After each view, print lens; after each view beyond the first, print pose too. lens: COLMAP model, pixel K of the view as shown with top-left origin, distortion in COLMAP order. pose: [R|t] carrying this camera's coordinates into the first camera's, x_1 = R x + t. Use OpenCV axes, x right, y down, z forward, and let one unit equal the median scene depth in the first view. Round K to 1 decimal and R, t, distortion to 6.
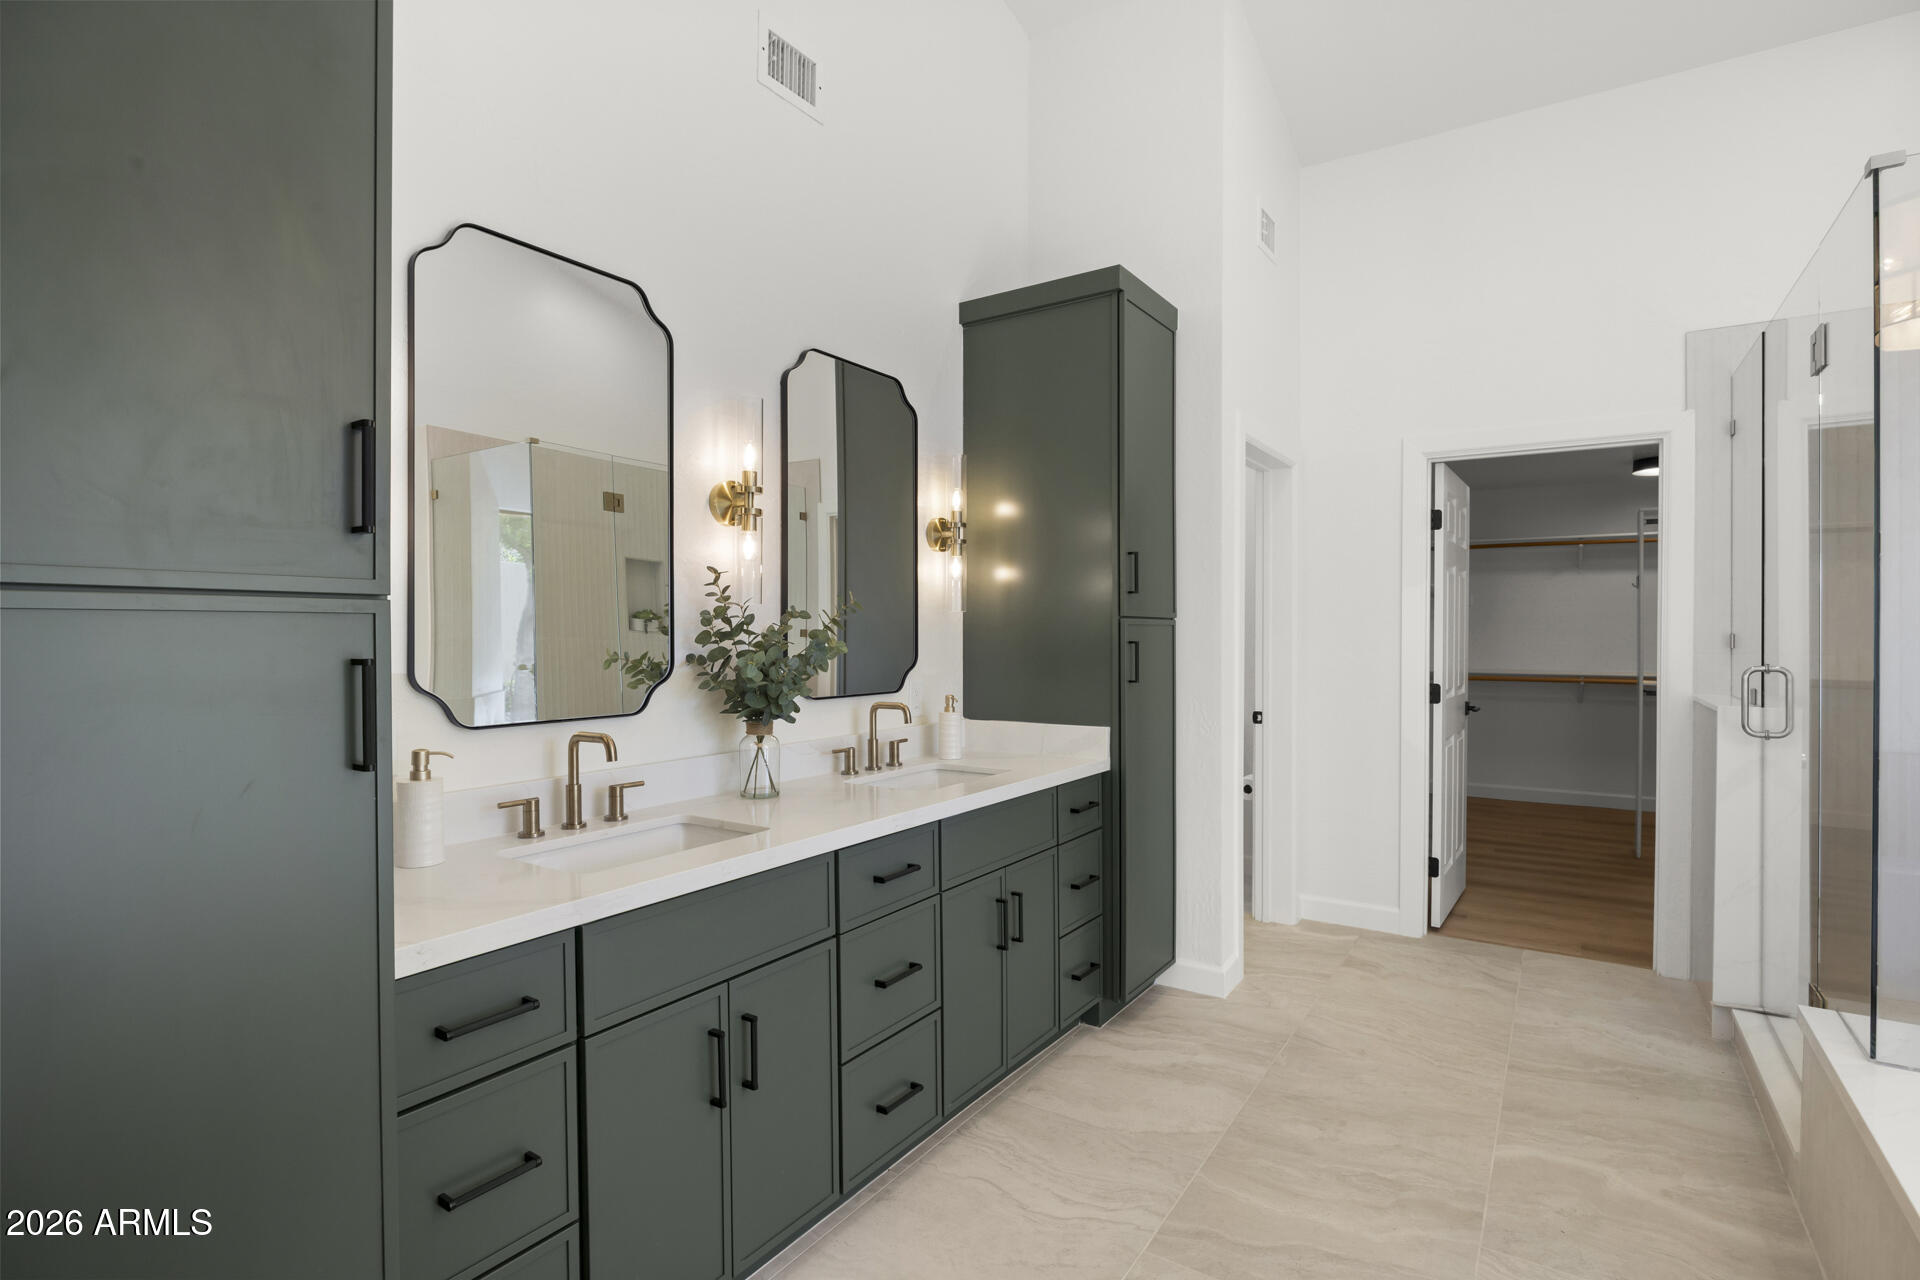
lens RADIAL K [[930.0, 0, 960.0], [0, 930.0, 640.0], [0, 0, 1]] dist [-0.013232, 0.000932]
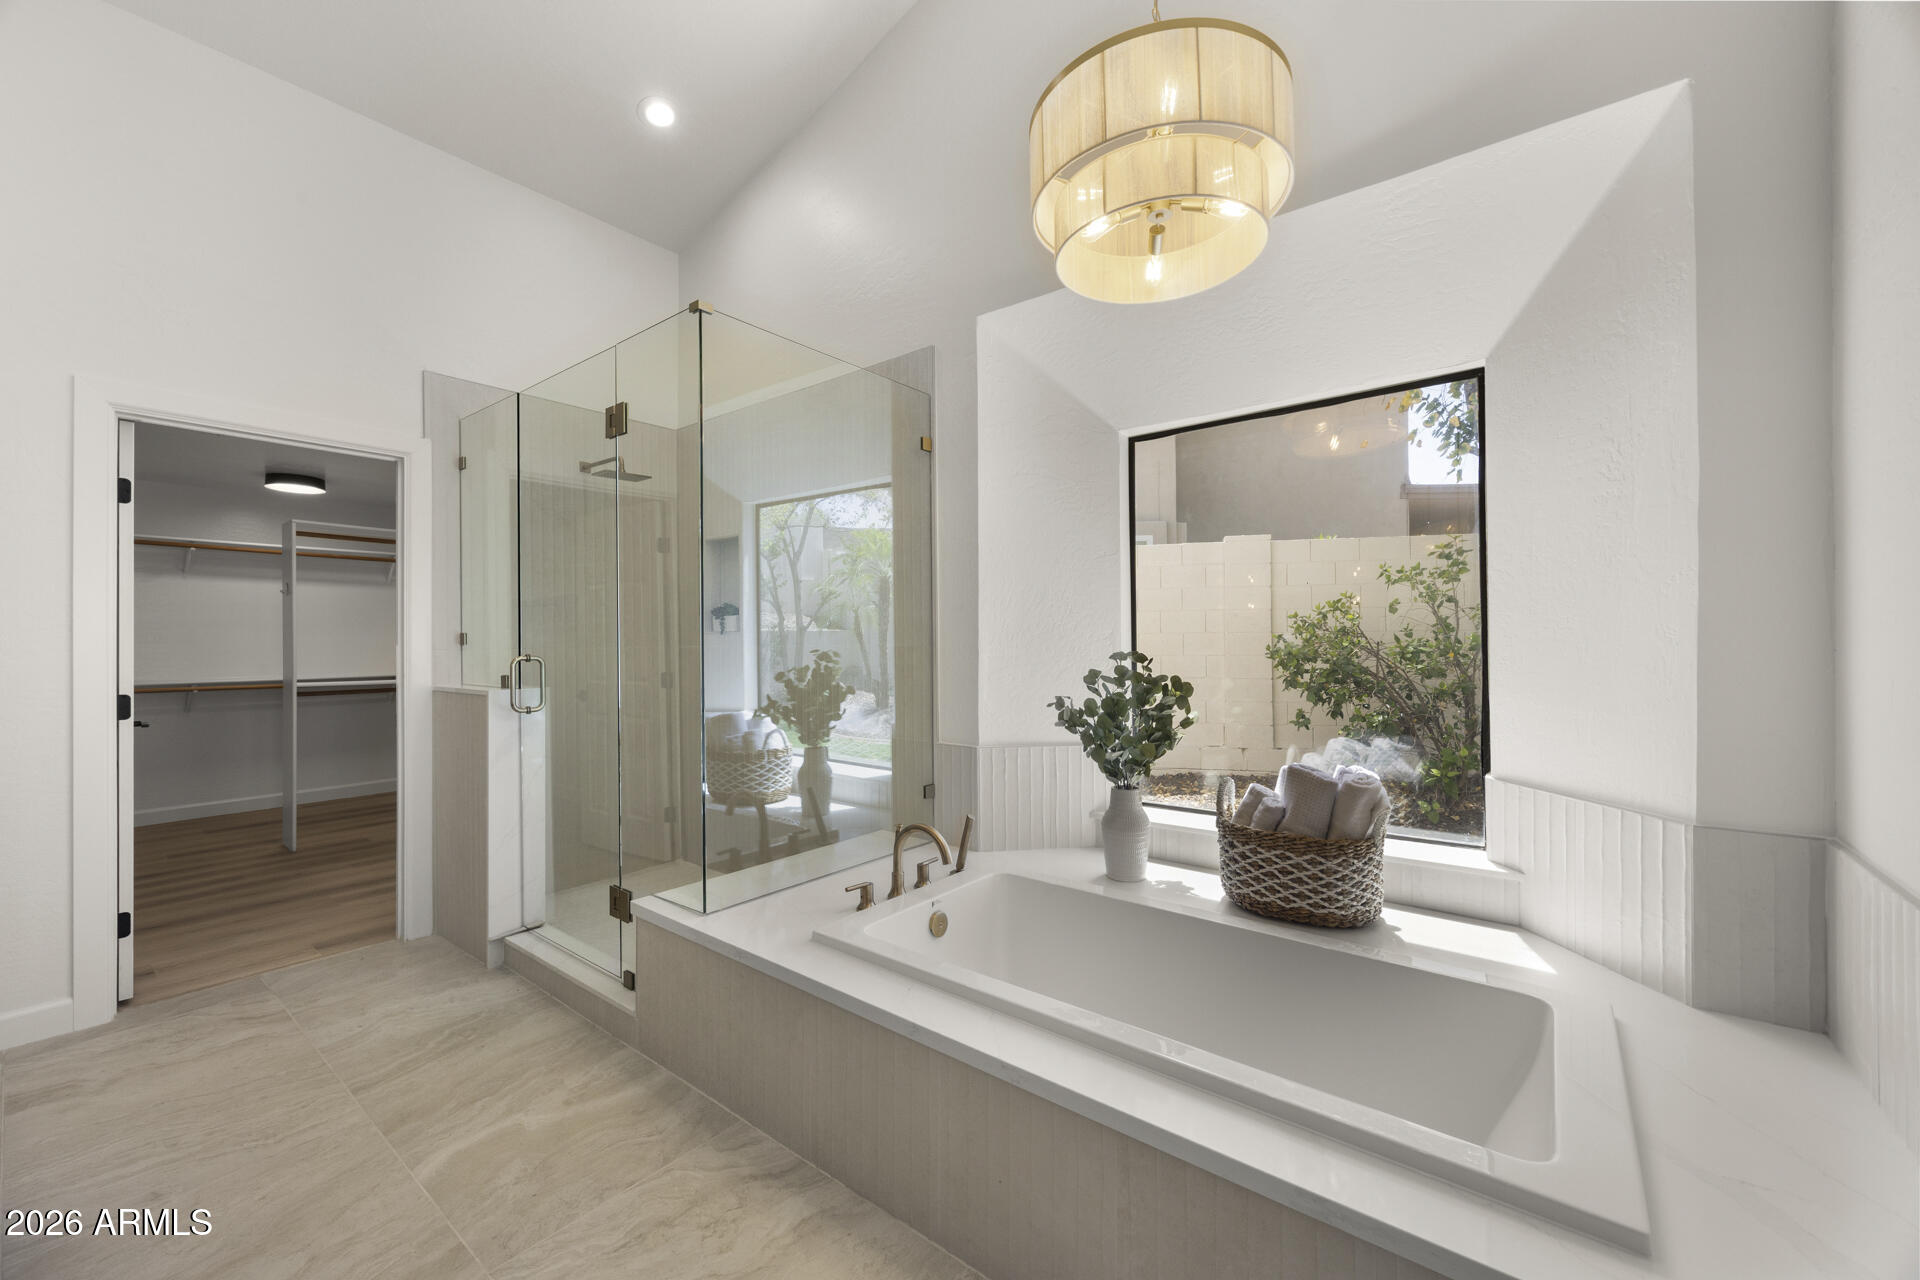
lens RADIAL K [[748.6, 0, 964.2], [0, 748.6, 641.2], [0, 0, 1]] dist [0.000605, 0.000136]
pose [[0.074933, 0.000151, 0.997189, -0.108535], [0.016382, 0.999865, -0.001382, 0.019140], [-0.997054, 0.016440, 0.074920, 0.315512]]
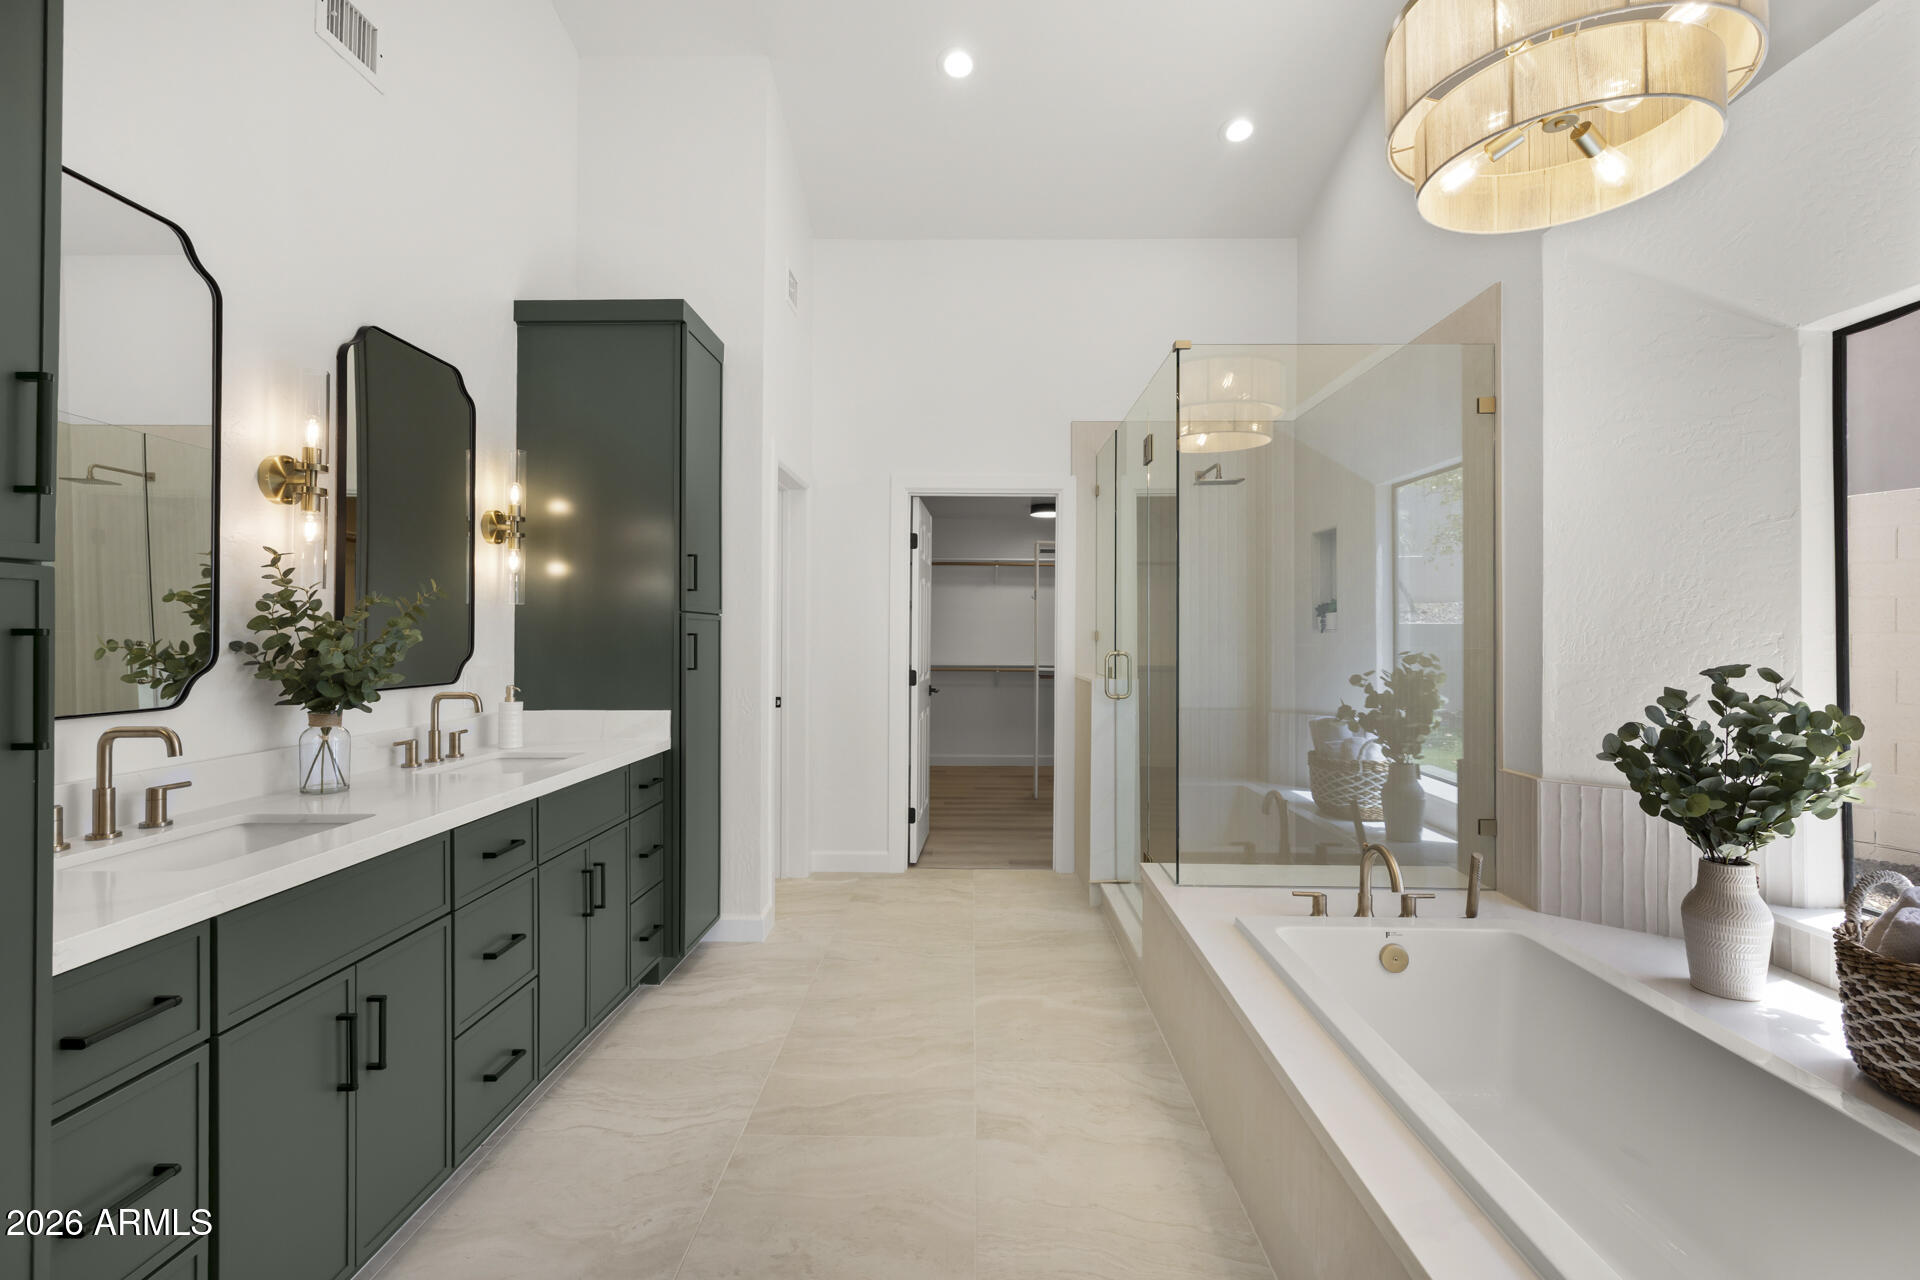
lens RADIAL K [[901.9, 0, 961.4], [0, 901.9, 633.9], [0, 0, 1]] dist [0.002030, 0.000483]
pose [[0.840847, 0.004435, 0.541254, -0.138771], [0.001274, 0.999947, -0.010173, 0.014316], [-0.541271, 0.009244, 0.840797, -0.104057]]
